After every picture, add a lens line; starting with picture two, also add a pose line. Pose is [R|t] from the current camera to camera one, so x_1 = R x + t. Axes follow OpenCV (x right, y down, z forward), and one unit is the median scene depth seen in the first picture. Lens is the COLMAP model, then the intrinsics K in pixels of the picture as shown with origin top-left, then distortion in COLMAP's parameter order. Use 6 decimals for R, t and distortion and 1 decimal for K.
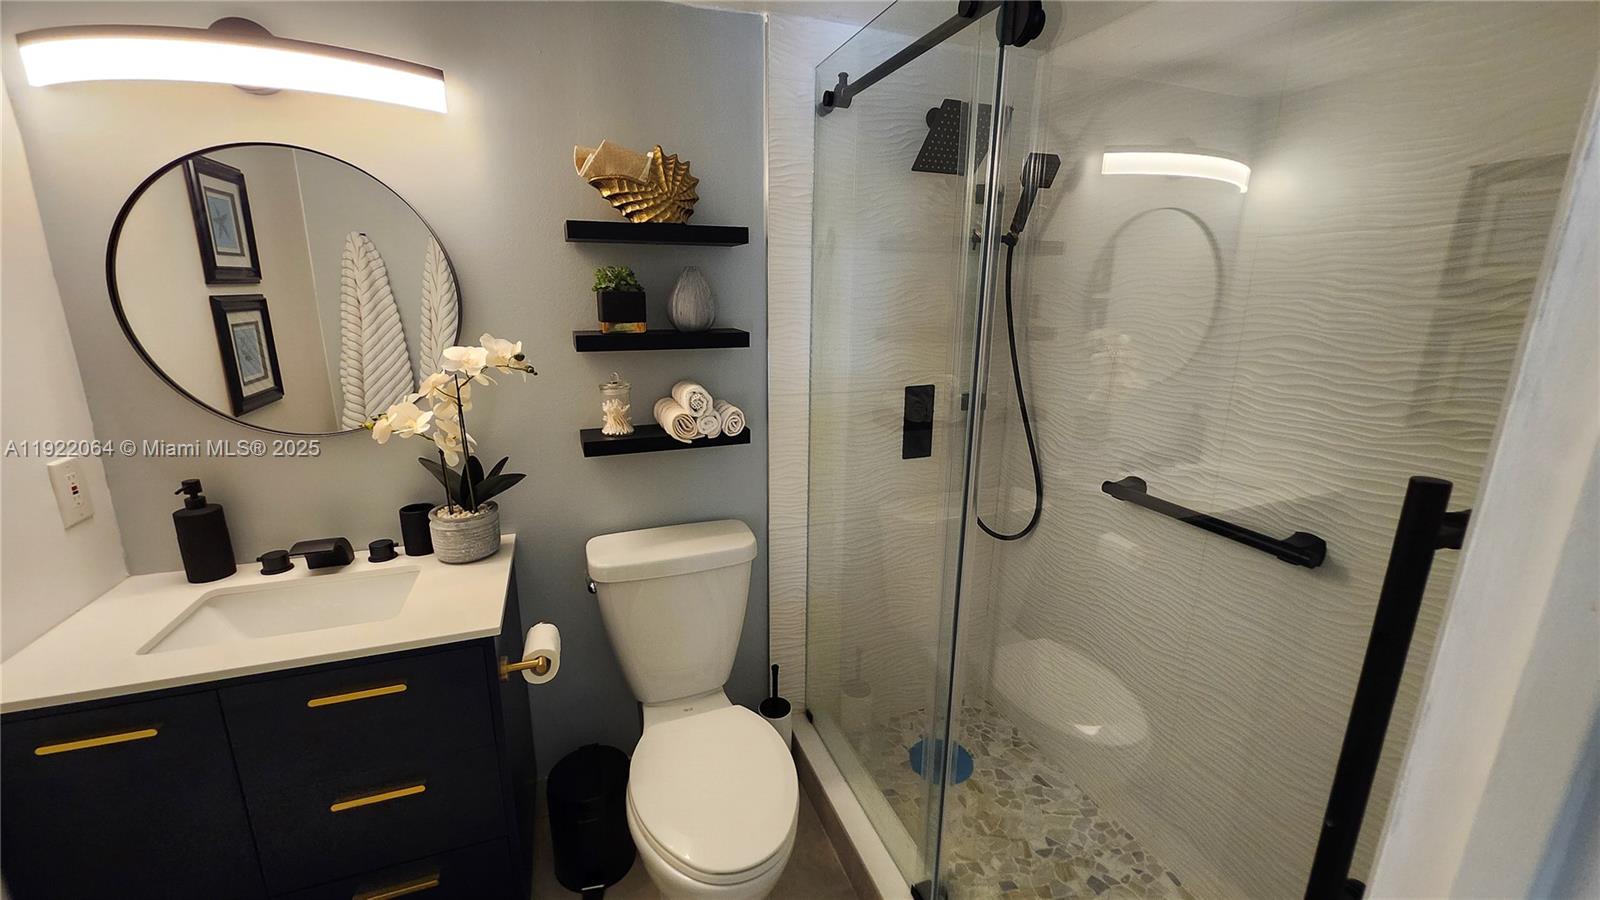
lens RADIAL K [[631.4, 0, 804.6], [0, 631.4, 445.1], [0, 0, 1]] dist [-0.001416, -0.000030]
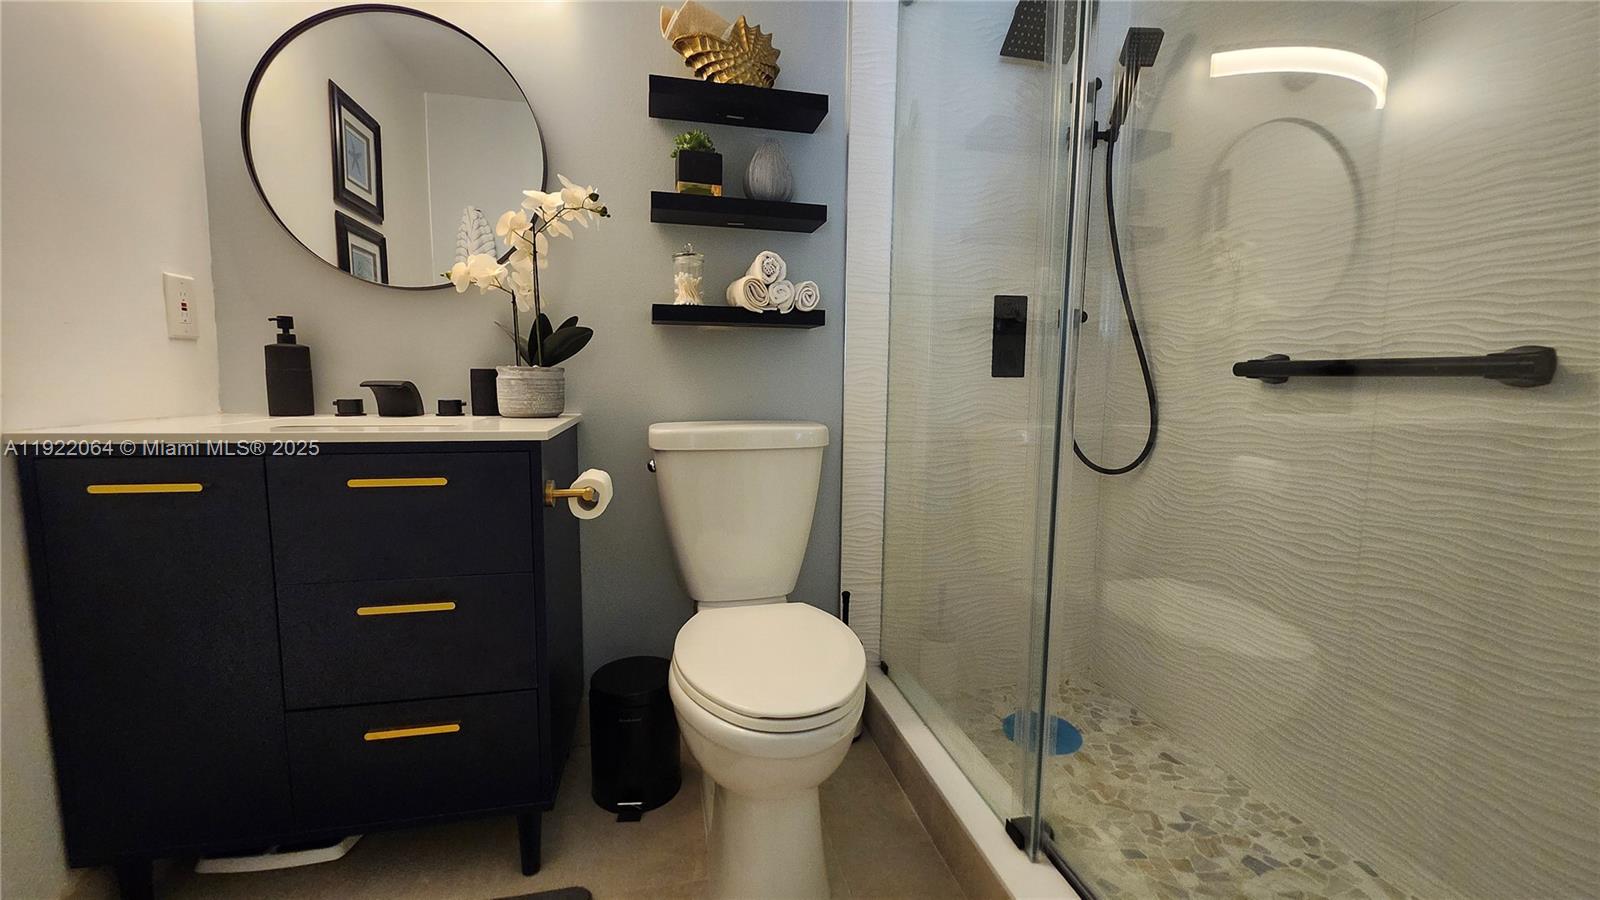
lens RADIAL K [[633.1, 0, 803.4], [0, 633.1, 445.9], [0, 0, 1]] dist [-0.001706, 0.000005]
pose [[0.990465, 0.015755, -0.136860, 0.014241], [-0.034192, 0.990468, -0.133431, 0.305883], [0.133454, 0.136839, 0.981563, 0.098003]]
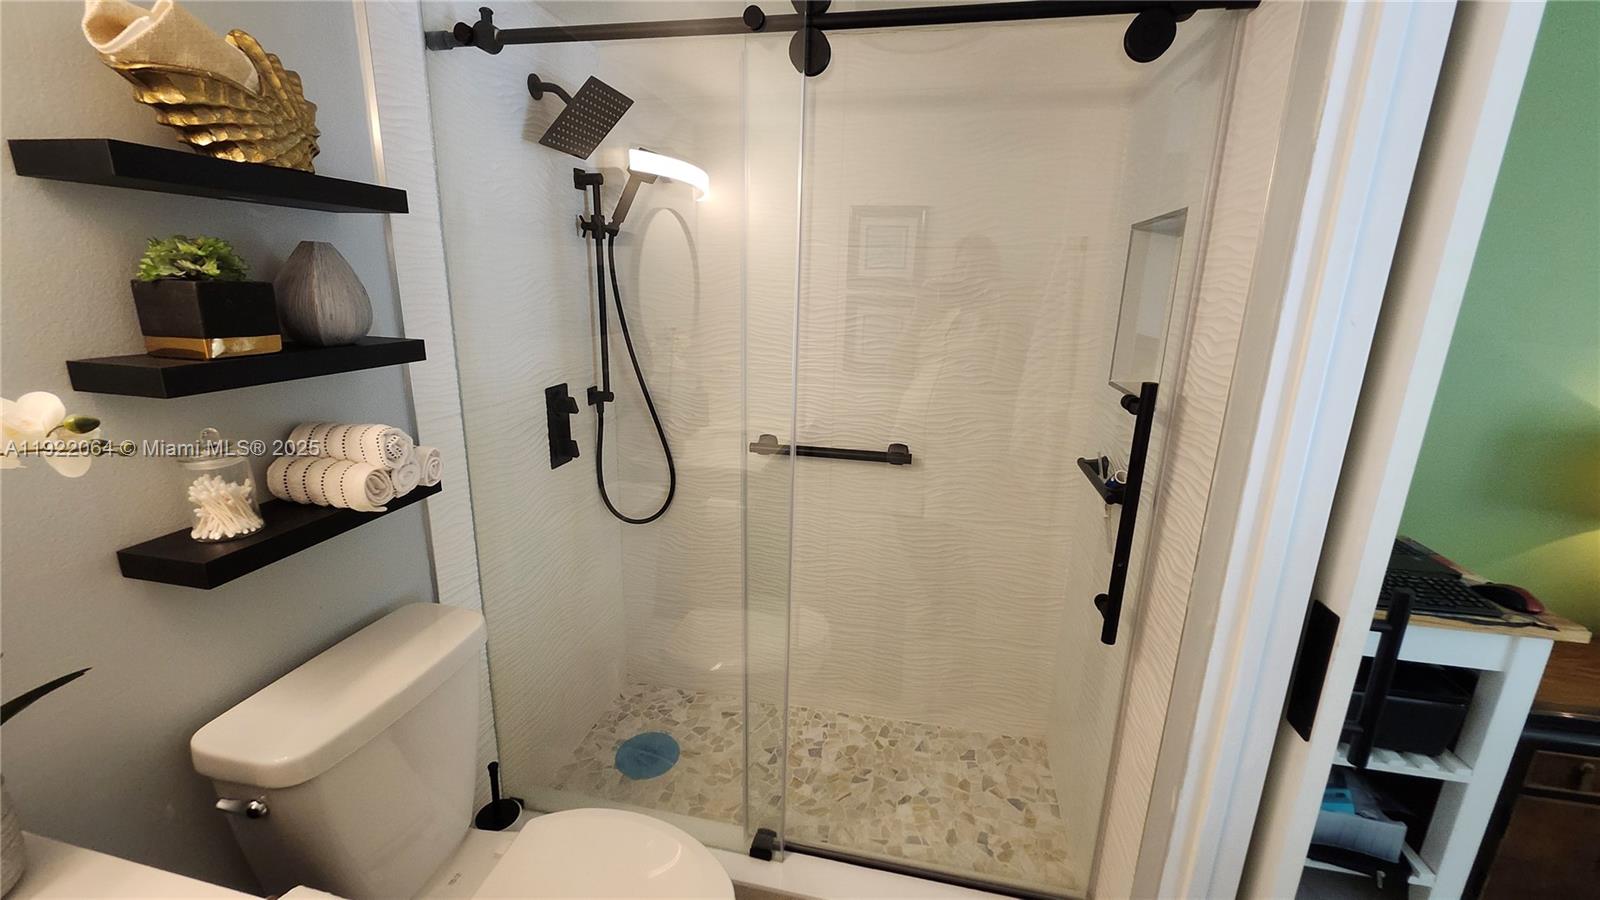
lens RADIAL K [[631.4, 0, 804.6], [0, 631.4, 445.1], [0, 0, 1]] dist [-0.001416, -0.000030]
pose [[0.540454, -0.205799, 0.815816, -0.450567], [0.180915, 0.975369, 0.126197, -0.071523], [-0.821693, 0.079390, 0.564374, 0.243664]]
